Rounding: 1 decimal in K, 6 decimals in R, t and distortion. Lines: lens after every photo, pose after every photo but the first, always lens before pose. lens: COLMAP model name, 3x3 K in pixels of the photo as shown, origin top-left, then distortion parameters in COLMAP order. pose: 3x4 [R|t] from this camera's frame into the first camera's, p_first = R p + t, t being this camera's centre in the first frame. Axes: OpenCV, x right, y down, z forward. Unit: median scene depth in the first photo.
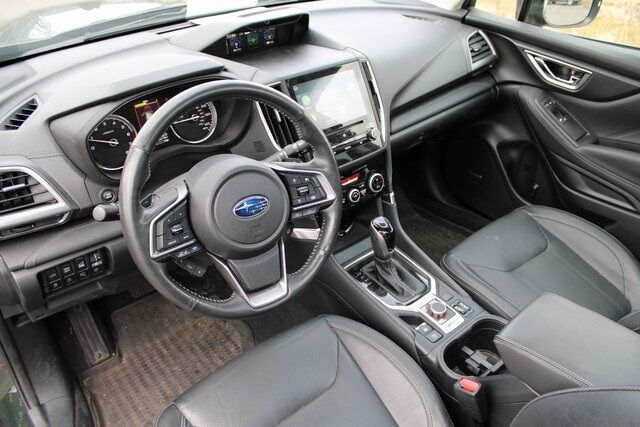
lens RADIAL K [[535.5, 0, 322.1], [0, 535.5, 214.0], [0, 0, 1]] dist [-0.101495, 0.003860]
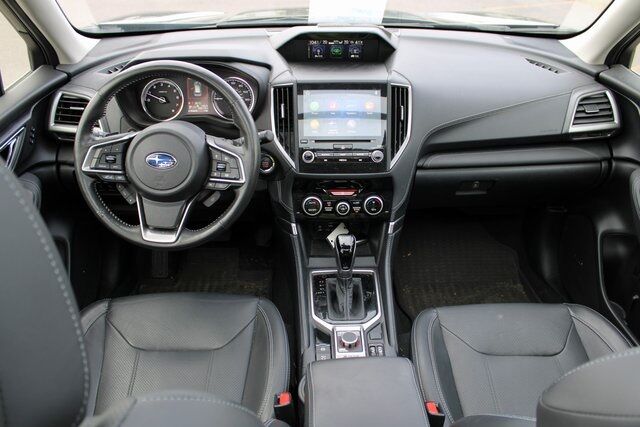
lens RADIAL K [[559.5, 0, 318.5], [0, 559.5, 214.7], [0, 0, 1]] dist [-0.115811, 0.034131]
pose [[0.782413, 0.316926, -0.536085, 0.652706], [-0.348358, 0.936277, 0.045086, -0.059484], [0.516213, 0.151473, 0.842959, 0.082298]]
